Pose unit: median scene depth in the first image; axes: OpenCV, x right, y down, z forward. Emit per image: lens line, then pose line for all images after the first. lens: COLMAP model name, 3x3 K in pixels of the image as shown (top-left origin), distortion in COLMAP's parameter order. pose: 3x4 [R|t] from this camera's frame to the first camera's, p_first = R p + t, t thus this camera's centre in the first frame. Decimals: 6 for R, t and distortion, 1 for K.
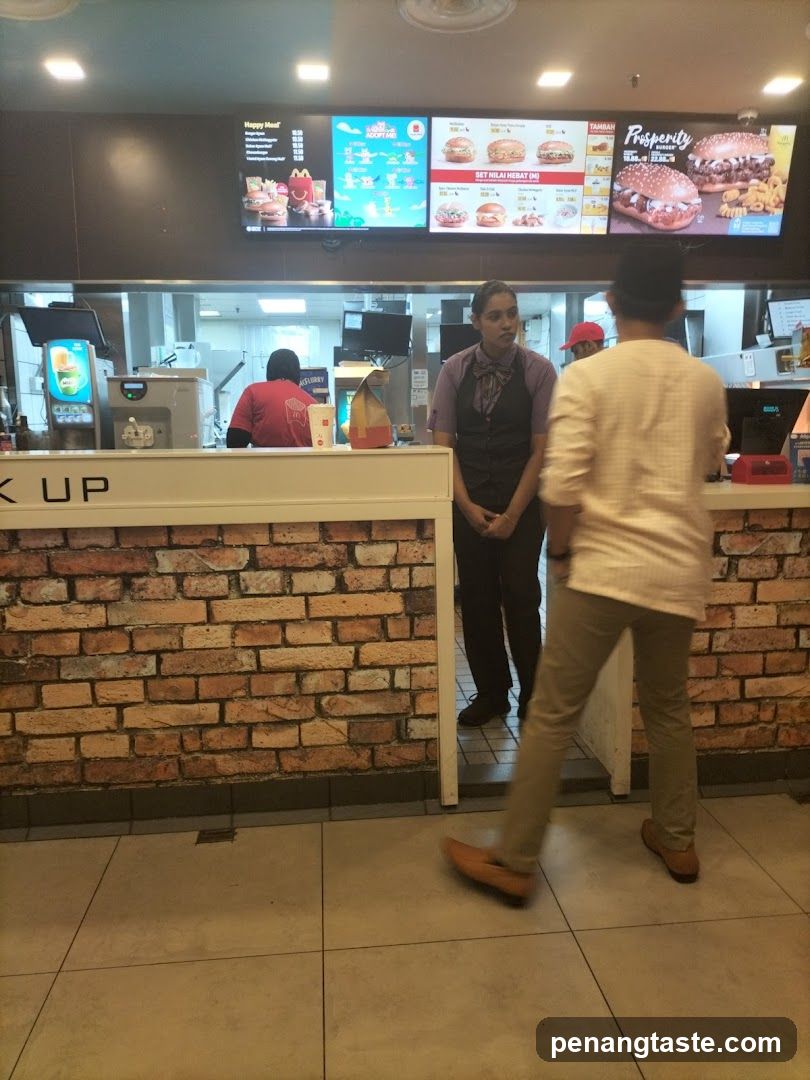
lens RADIAL K [[784.1, 0, 405.0], [0, 784.1, 540.0], [0, 0, 1]] dist [0.006484, 0.001531]
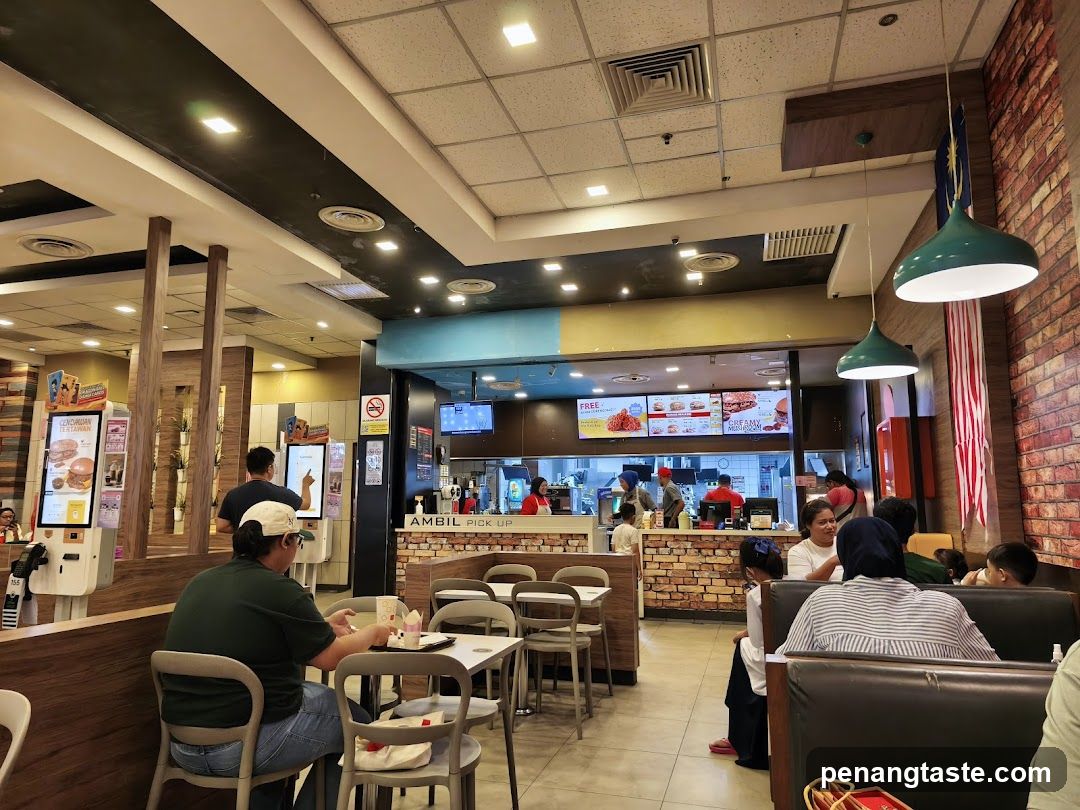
lens RADIAL K [[784.1, 0, 540.0], [0, 784.1, 405.0], [0, 0, 1]] dist [0.006484, 0.001531]
pose [[0.914557, -0.039027, -0.402570, 0.749249], [-0.078038, 0.959604, -0.270315, 0.228545], [0.396858, 0.278634, 0.874567, -1.415845]]
